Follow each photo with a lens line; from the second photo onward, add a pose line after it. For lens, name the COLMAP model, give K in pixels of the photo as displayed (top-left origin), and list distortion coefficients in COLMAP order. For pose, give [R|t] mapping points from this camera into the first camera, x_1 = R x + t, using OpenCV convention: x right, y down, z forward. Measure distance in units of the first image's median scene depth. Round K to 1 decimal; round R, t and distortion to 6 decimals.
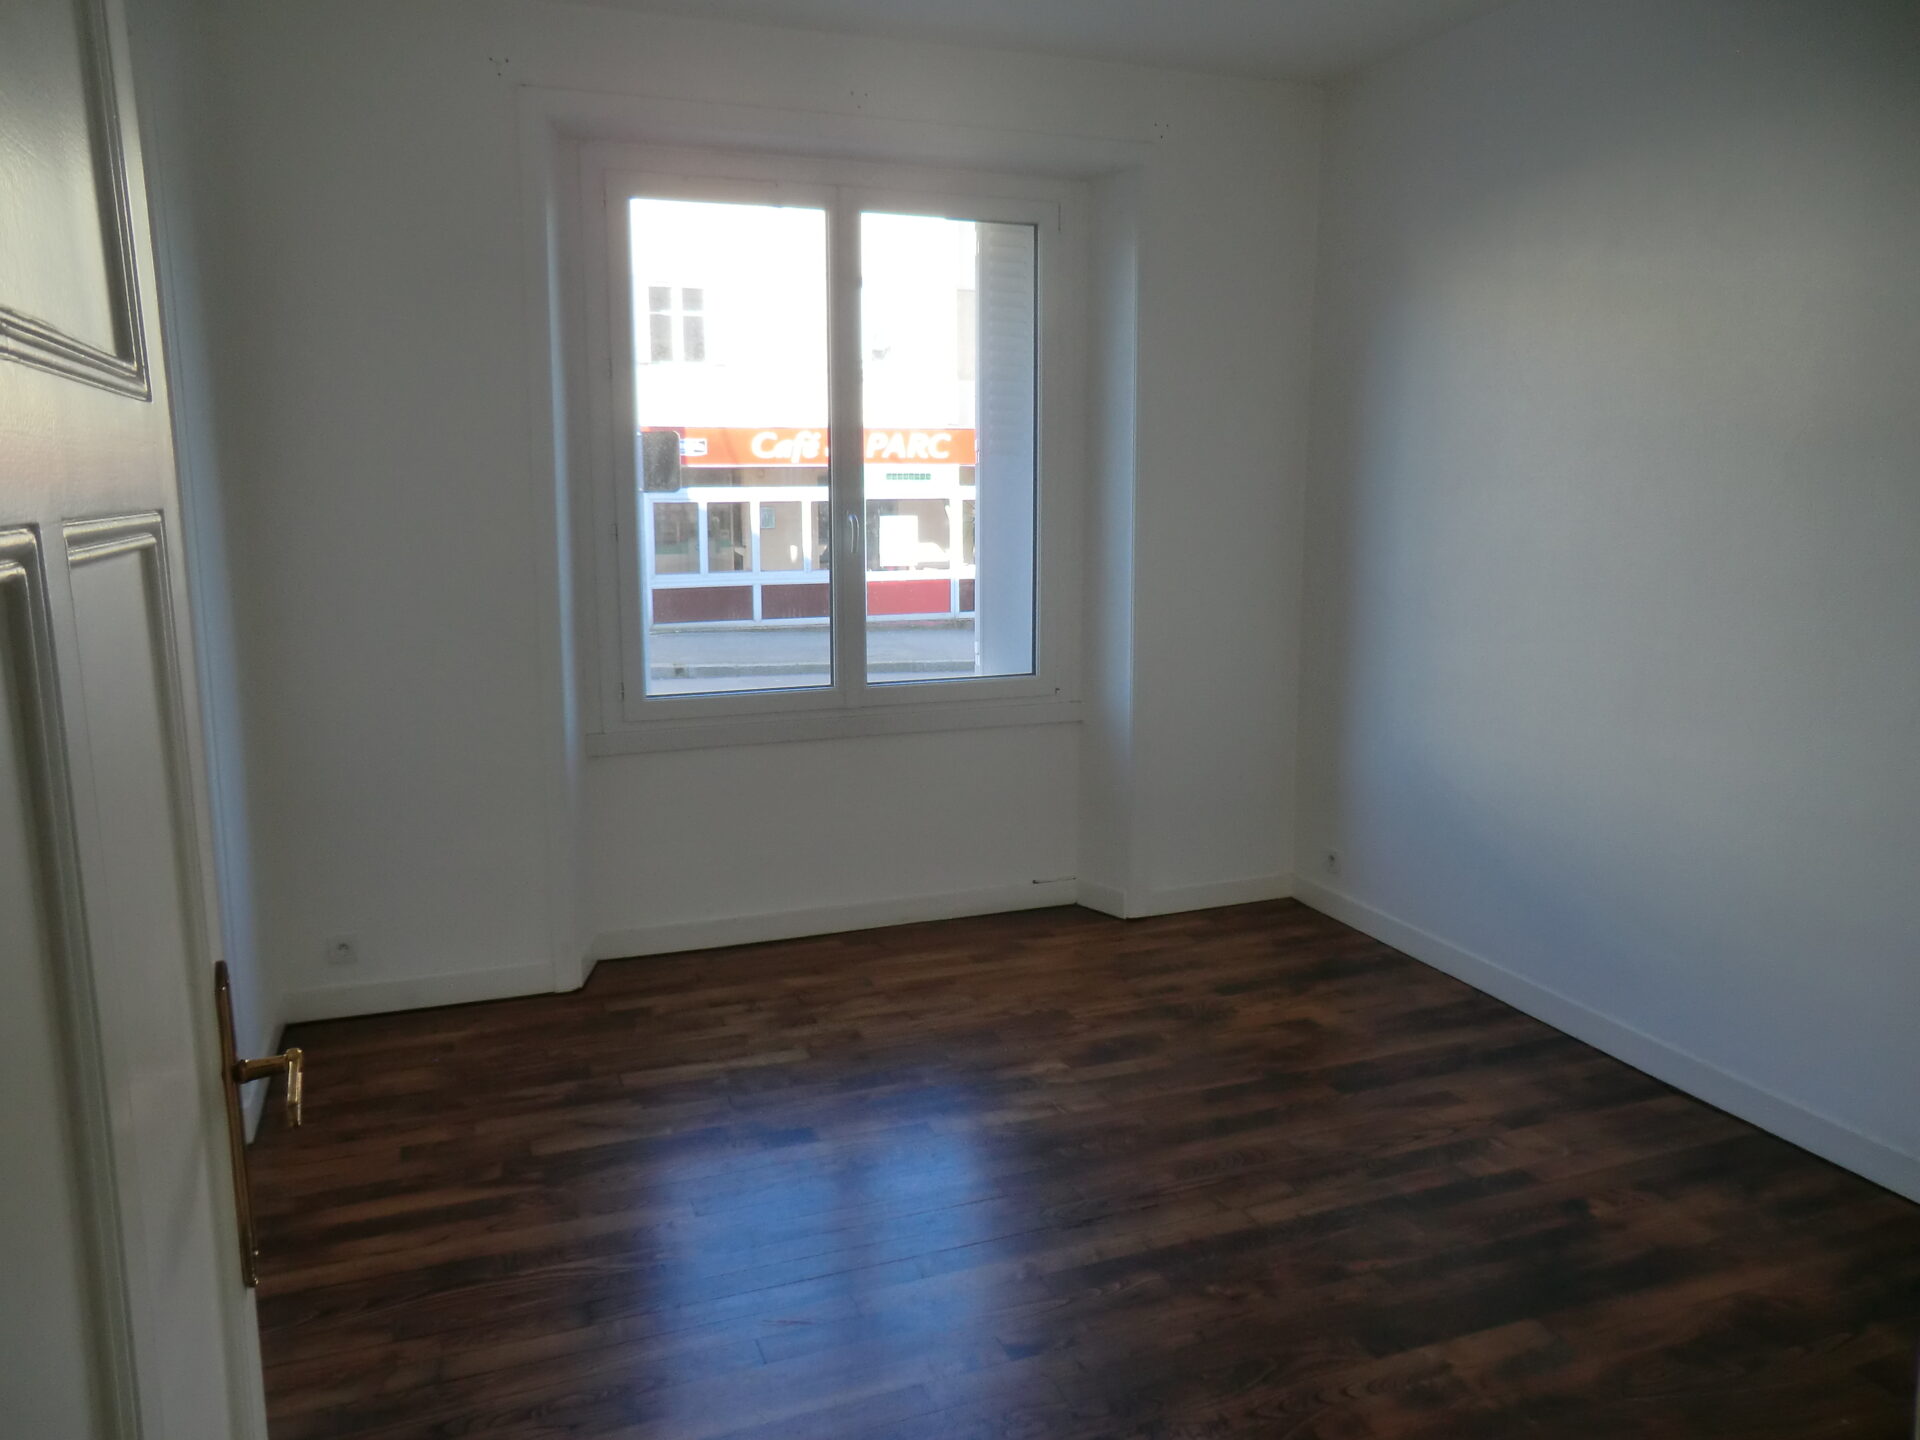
lens RADIAL K [[1370.0, 0, 971.0], [0, 1370.0, 732.0], [0, 0, 1]] dist [-0.039408, 0.001072]
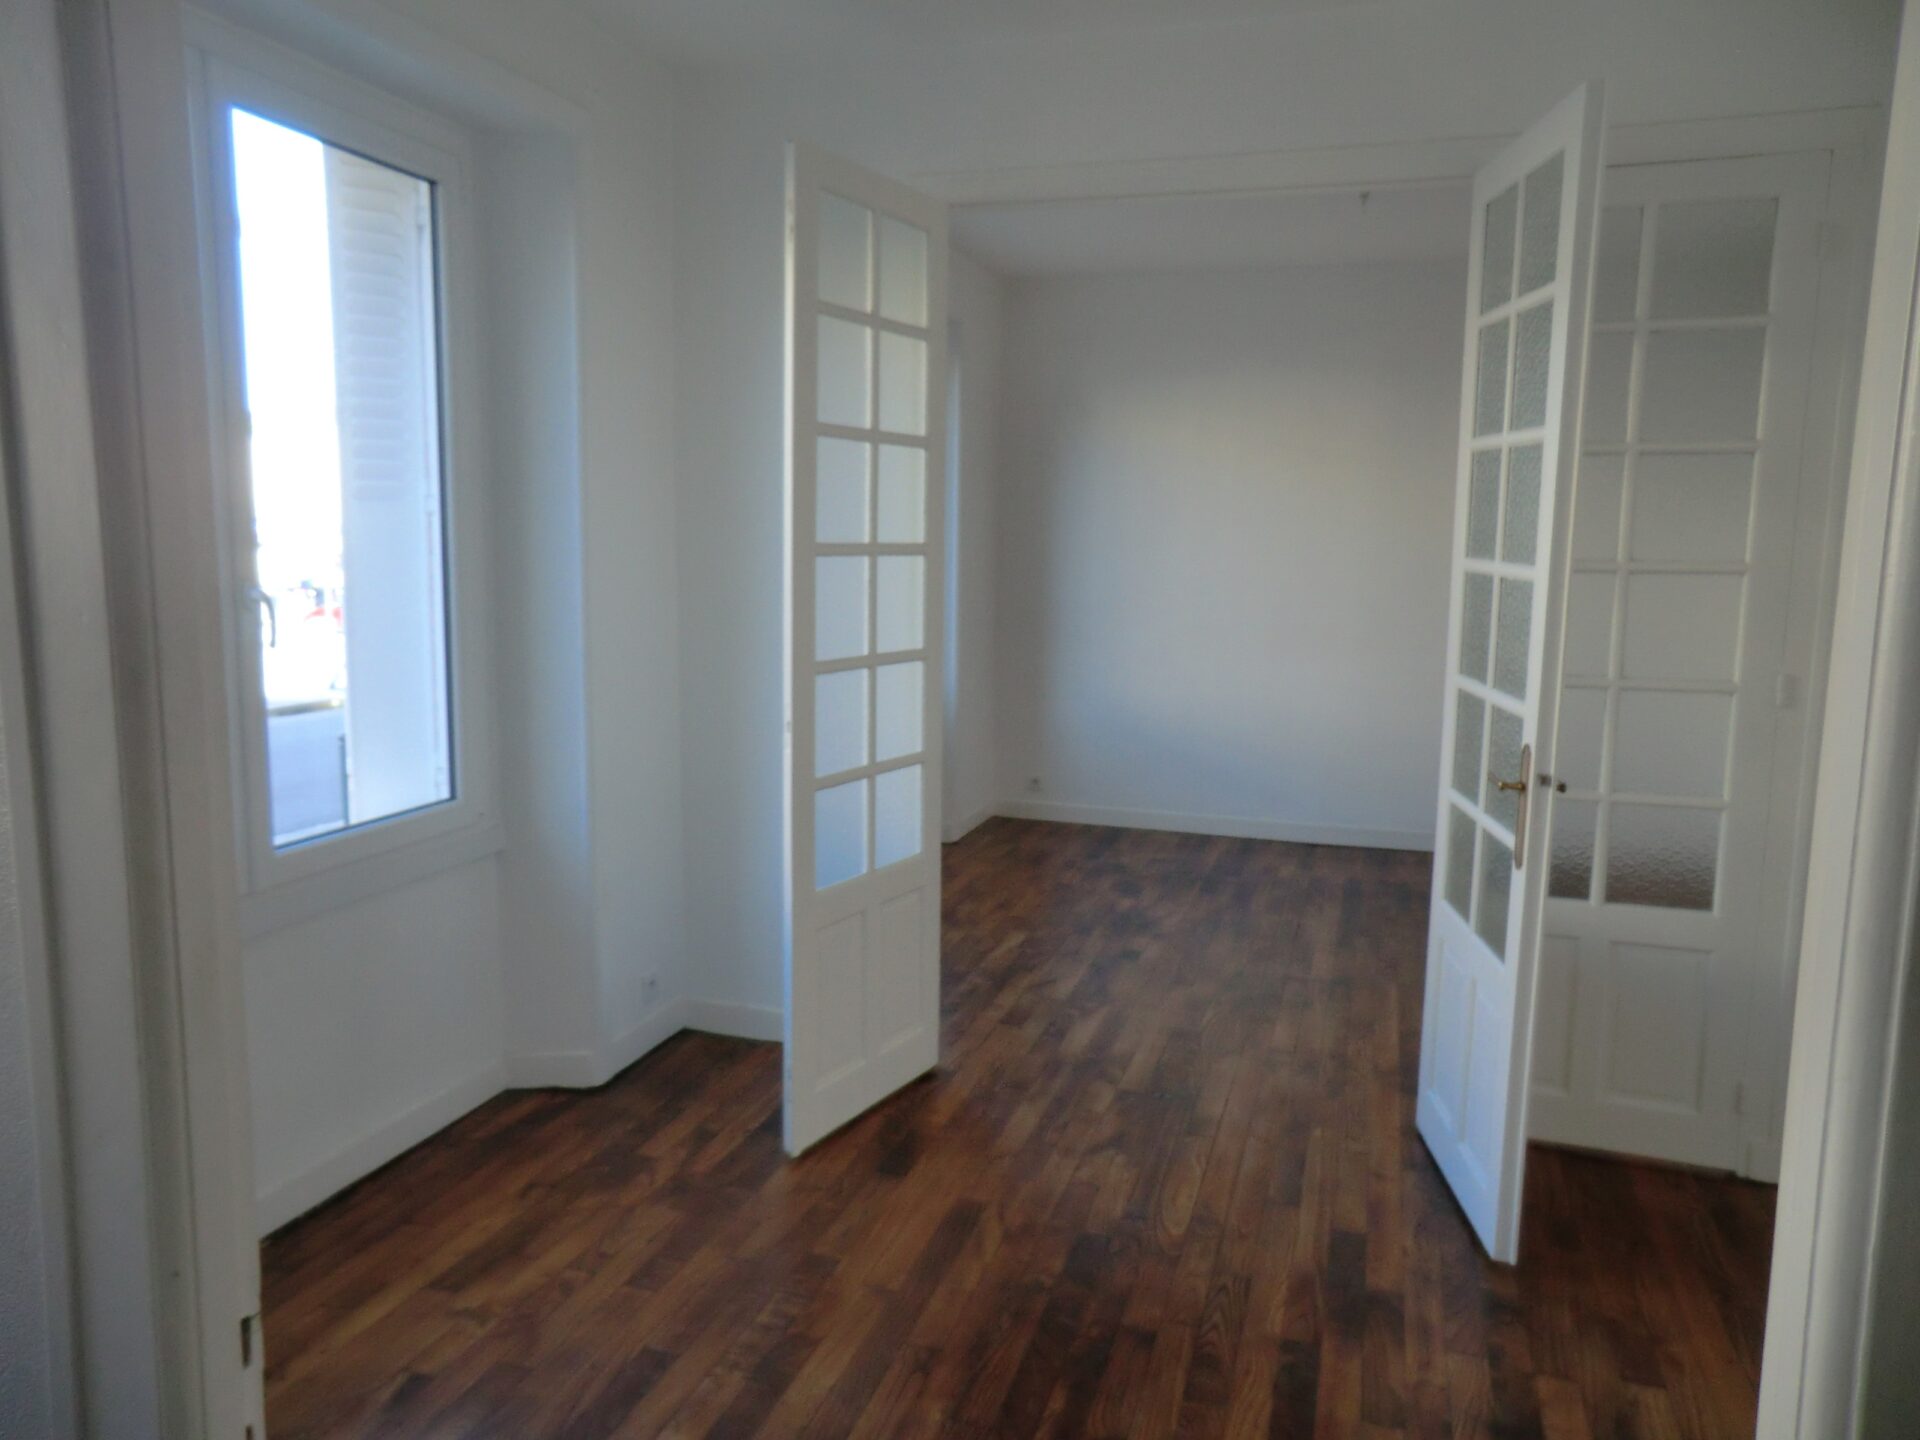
lens RADIAL K [[1370.0, 0, 959.6], [0, 1370.0, 720.0], [0, 0, 1]] dist [-0.039408, 0.001072]
pose [[0.628963, -0.097781, 0.771262, -1.333114], [0.122338, 0.992147, 0.026019, -0.036779], [-0.767749, 0.077990, 0.635986, 0.104627]]
